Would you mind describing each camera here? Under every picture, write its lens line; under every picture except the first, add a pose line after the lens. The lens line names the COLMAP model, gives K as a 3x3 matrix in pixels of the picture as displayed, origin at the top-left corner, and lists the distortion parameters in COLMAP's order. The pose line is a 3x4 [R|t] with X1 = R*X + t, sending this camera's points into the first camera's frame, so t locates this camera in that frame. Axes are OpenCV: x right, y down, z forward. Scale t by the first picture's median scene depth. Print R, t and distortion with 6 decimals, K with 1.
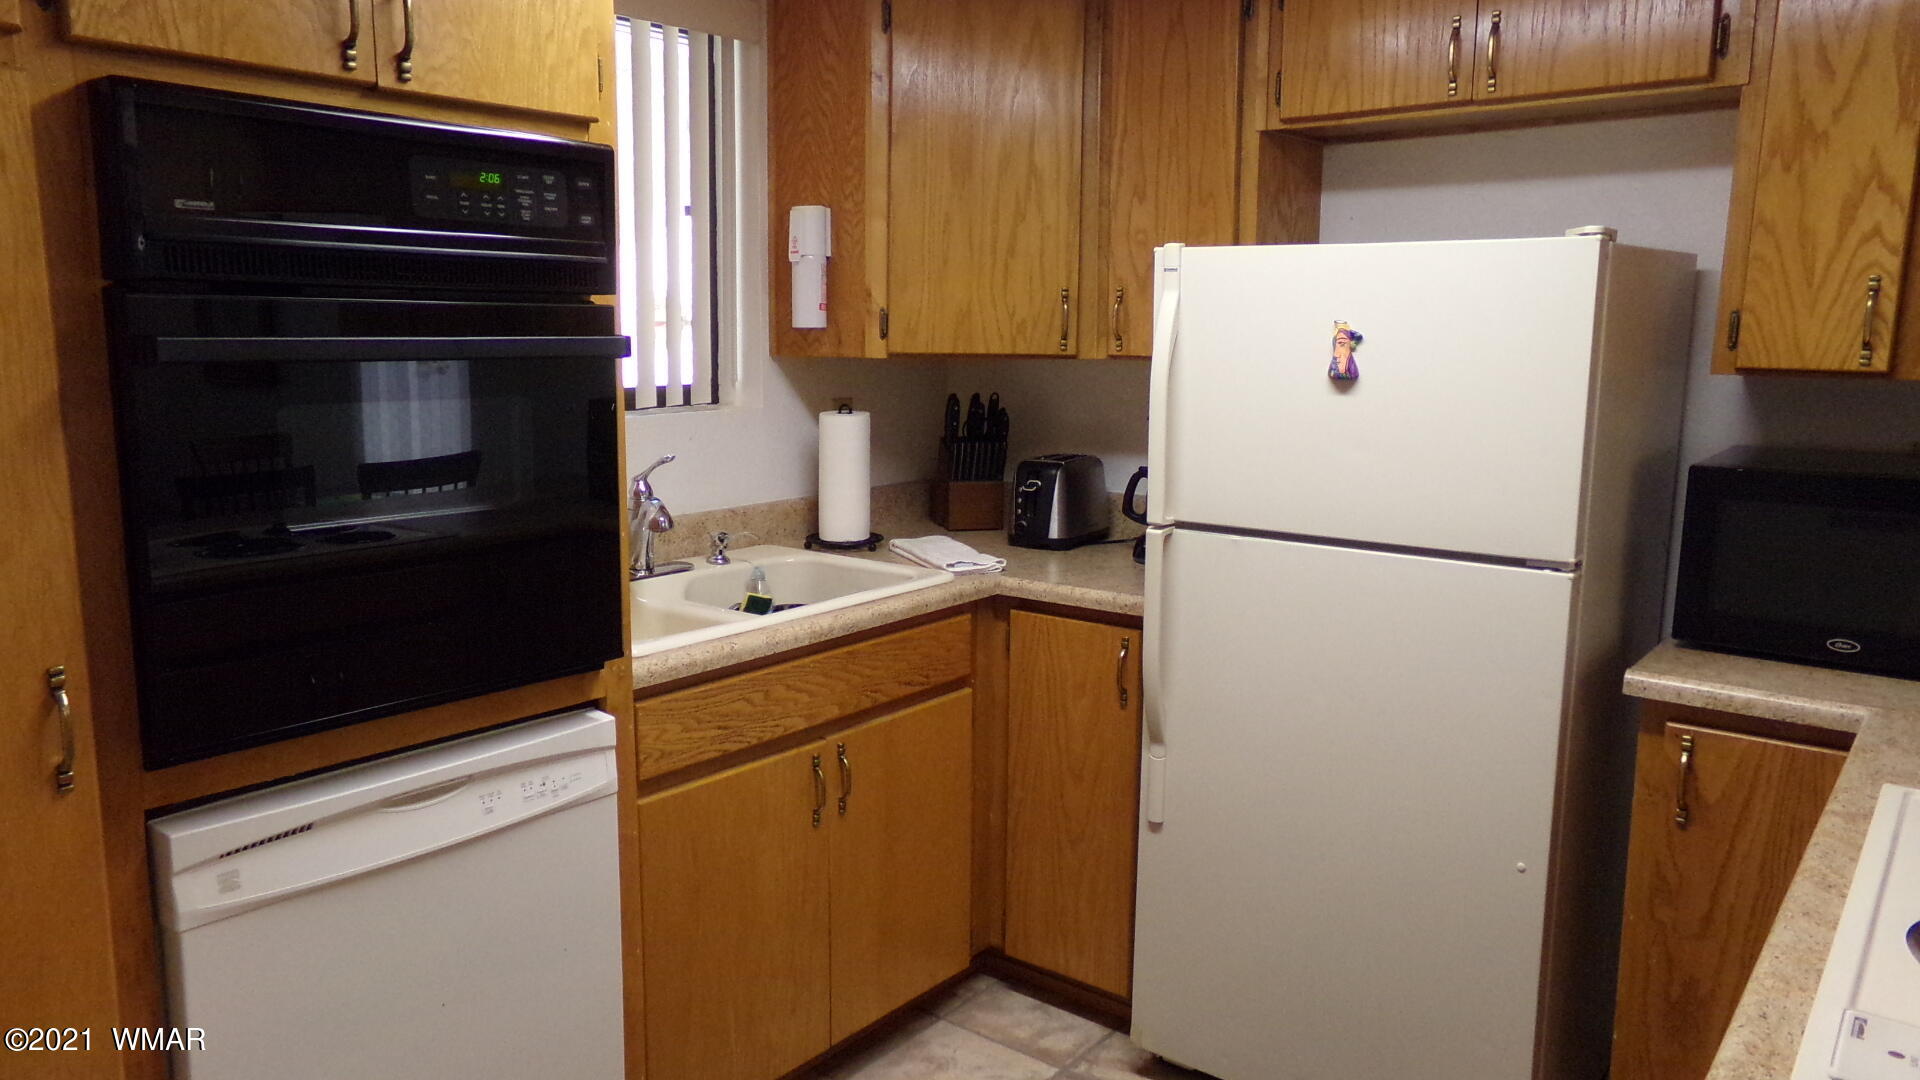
lens RADIAL K [[1341.1, 0, 950.9], [0, 1341.1, 542.5], [0, 0, 1]] dist [-0.029665, 0.075895]
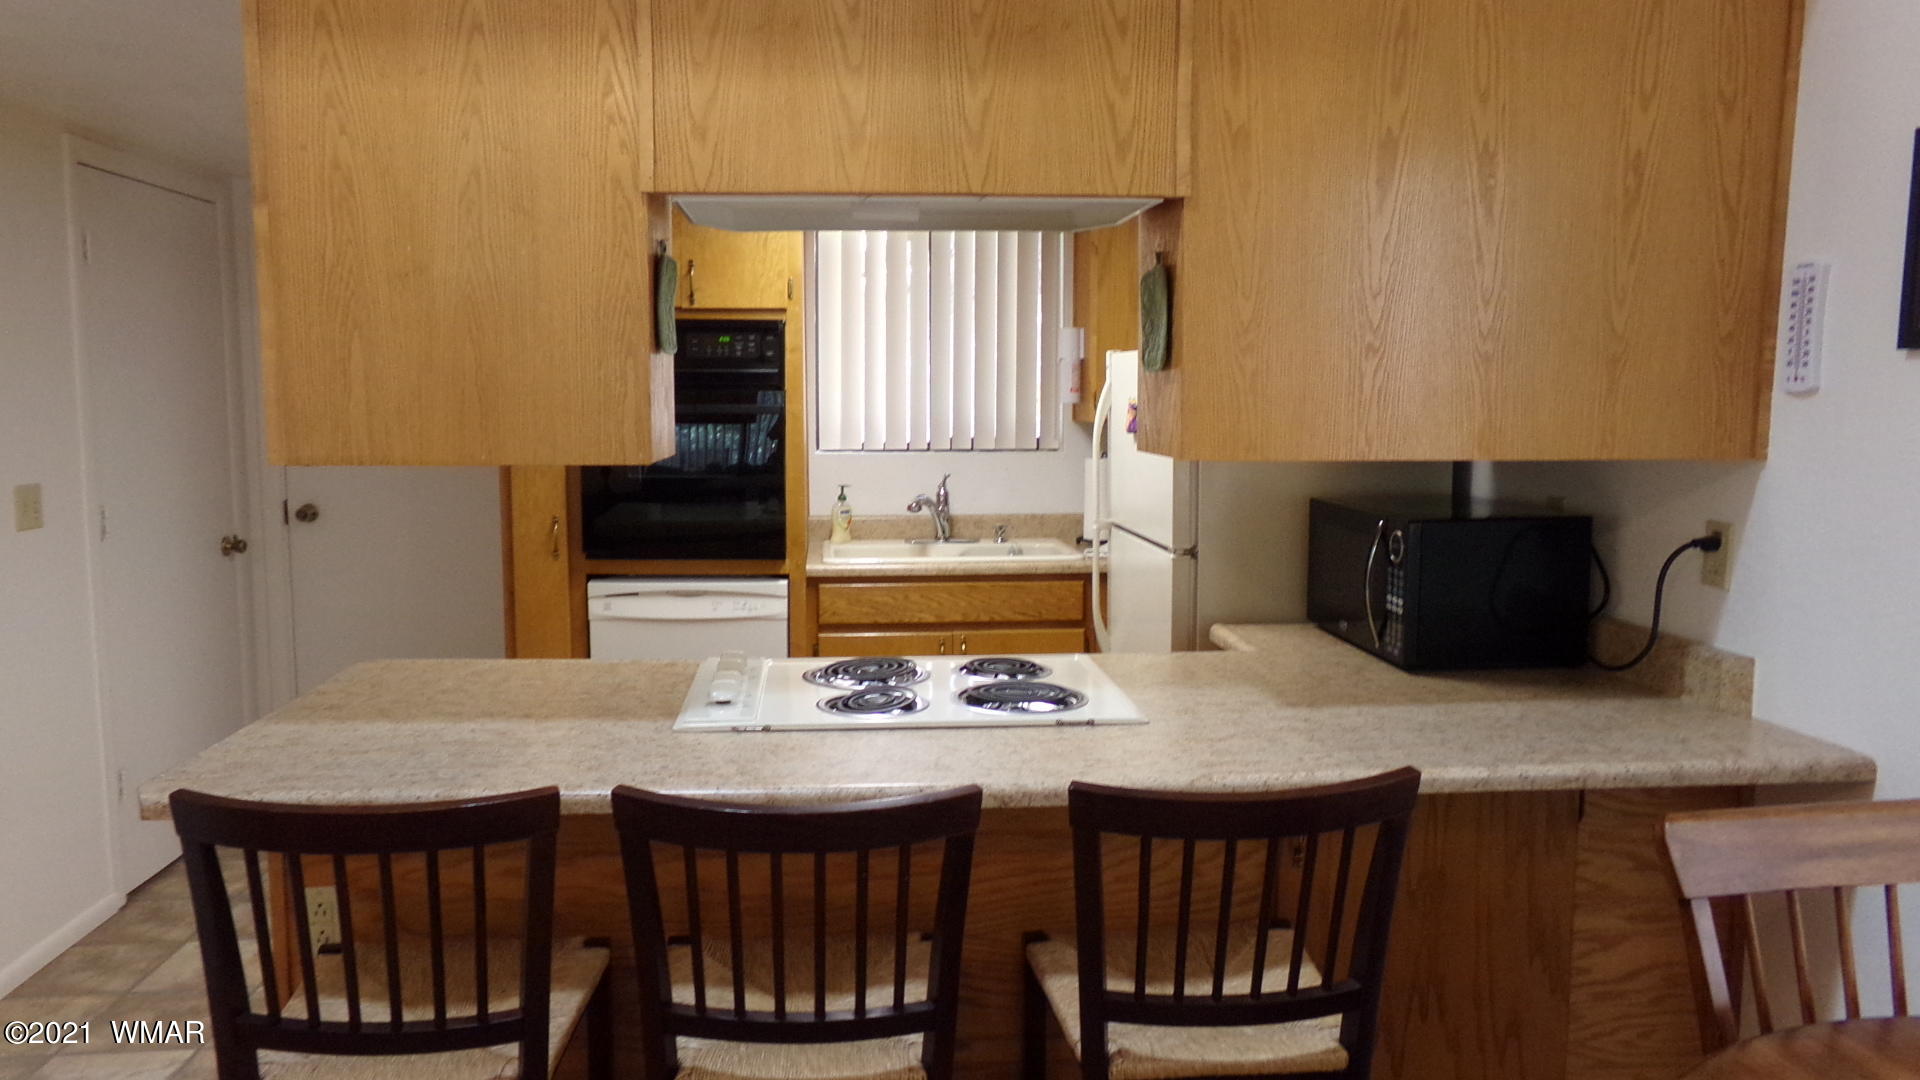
lens RADIAL K [[1364.1, 0, 940.6], [0, 1364.1, 539.9], [0, 0, 1]] dist [-0.019836, 0.073067]
pose [[0.689340, 0.077553, -0.720275, 1.384036], [-0.113864, 0.993494, -0.002003, 0.036927], [0.715434, 0.083394, 0.693686, -0.312529]]
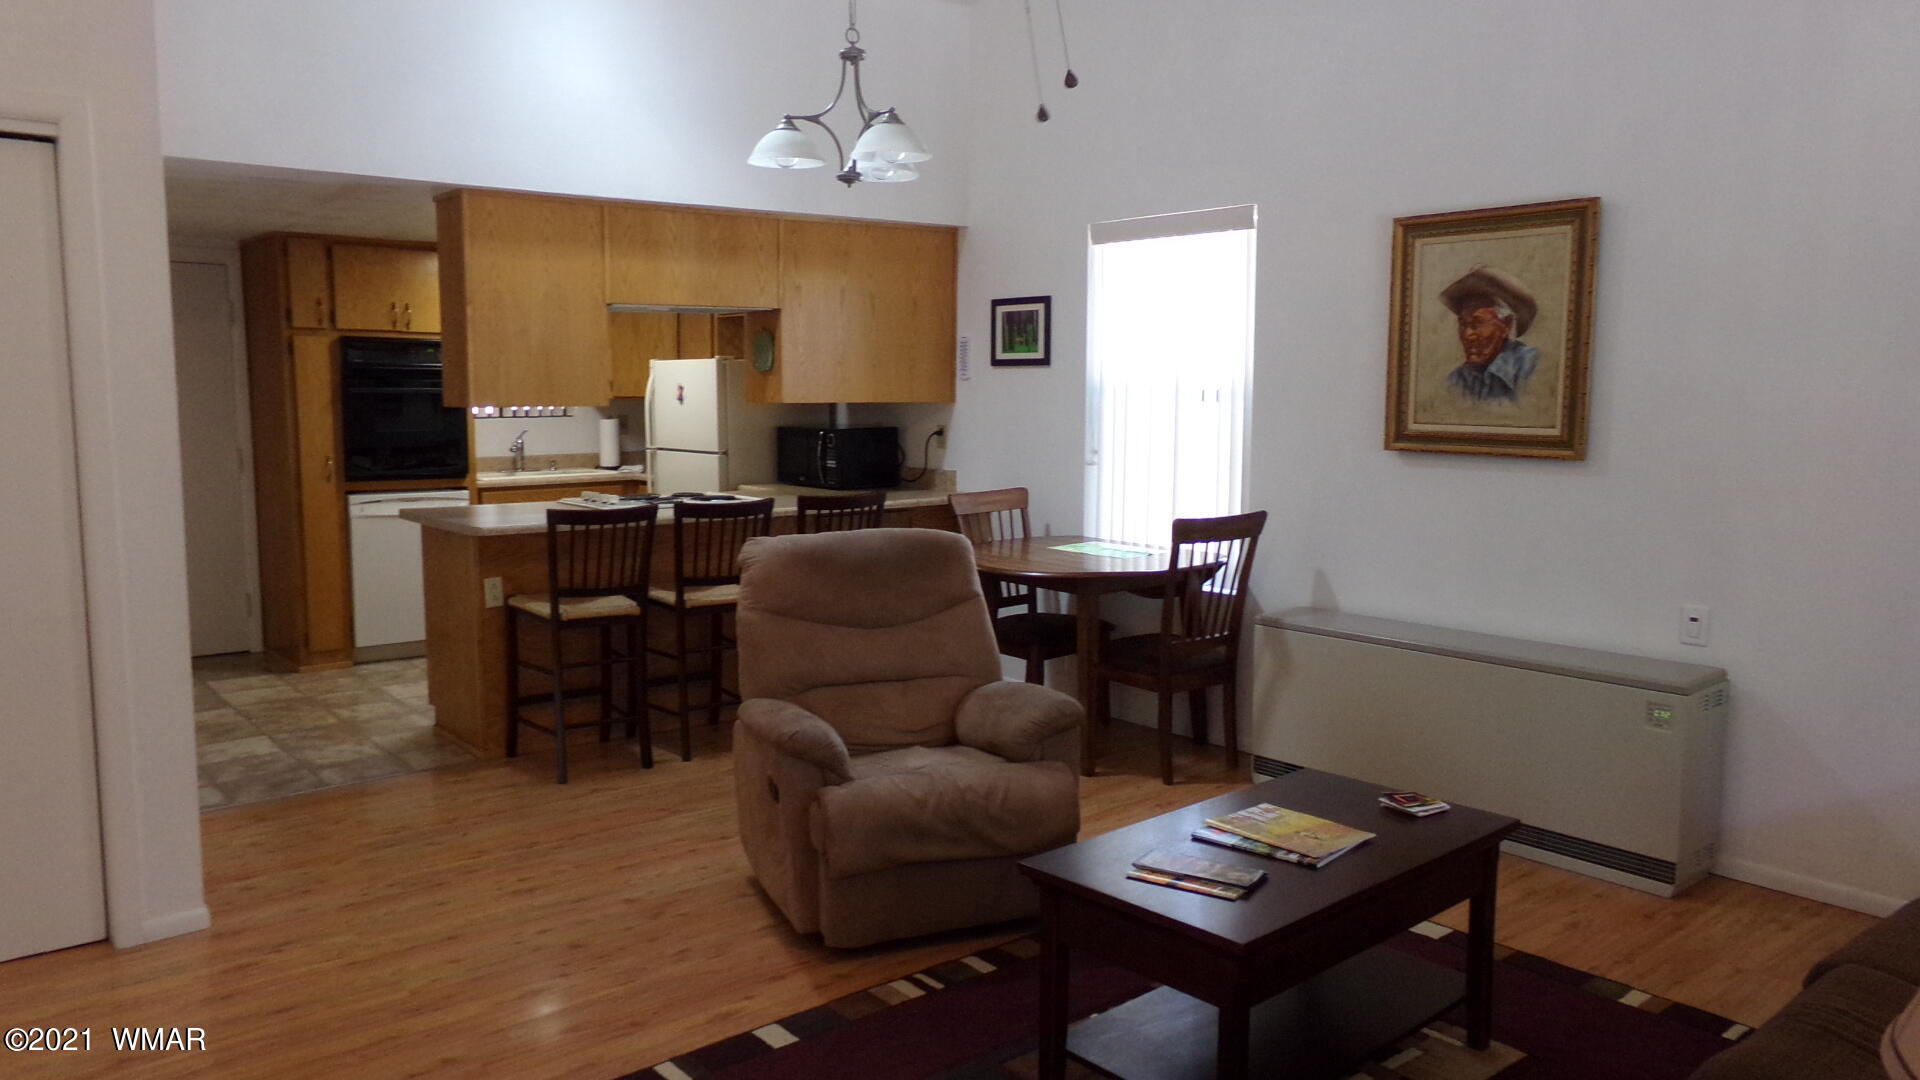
lens RADIAL K [[1330.3, 0, 923.9], [0, 1330.3, 540.7], [0, 0, 1]] dist [-0.021602, 0.001986]
pose [[0.973136, 0.024771, -0.228896, 1.693743], [-0.034491, 0.998661, -0.038562, 0.340976], [0.227634, 0.045421, 0.972687, -2.111868]]
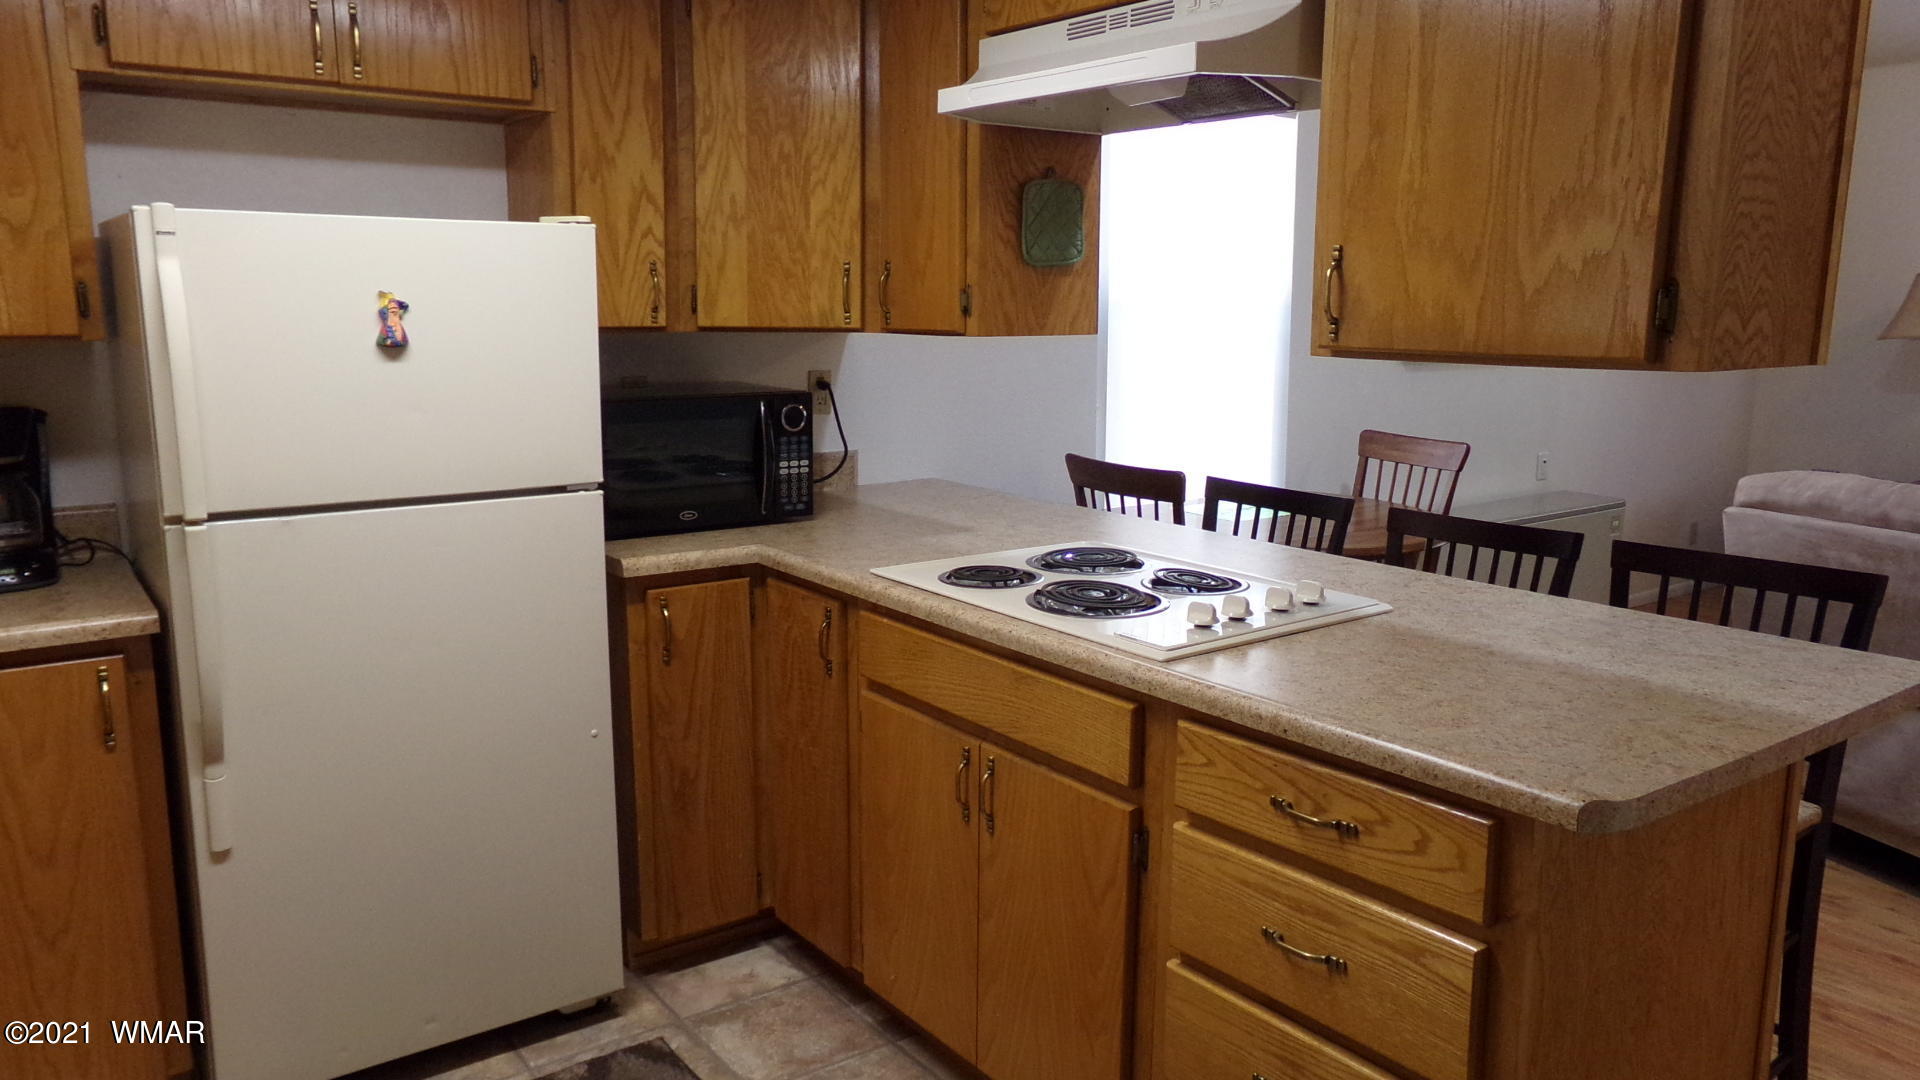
lens RADIAL K [[1321.0, 0, 942.9], [0, 1321.0, 524.9], [0, 0, 1]] dist [-0.023389, 0.054876]
pose [[0.282340, -0.167918, 0.944504, -0.602063], [0.150977, 0.980070, 0.129109, -0.055337], [-0.947360, 0.106145, 0.302064, 0.303239]]
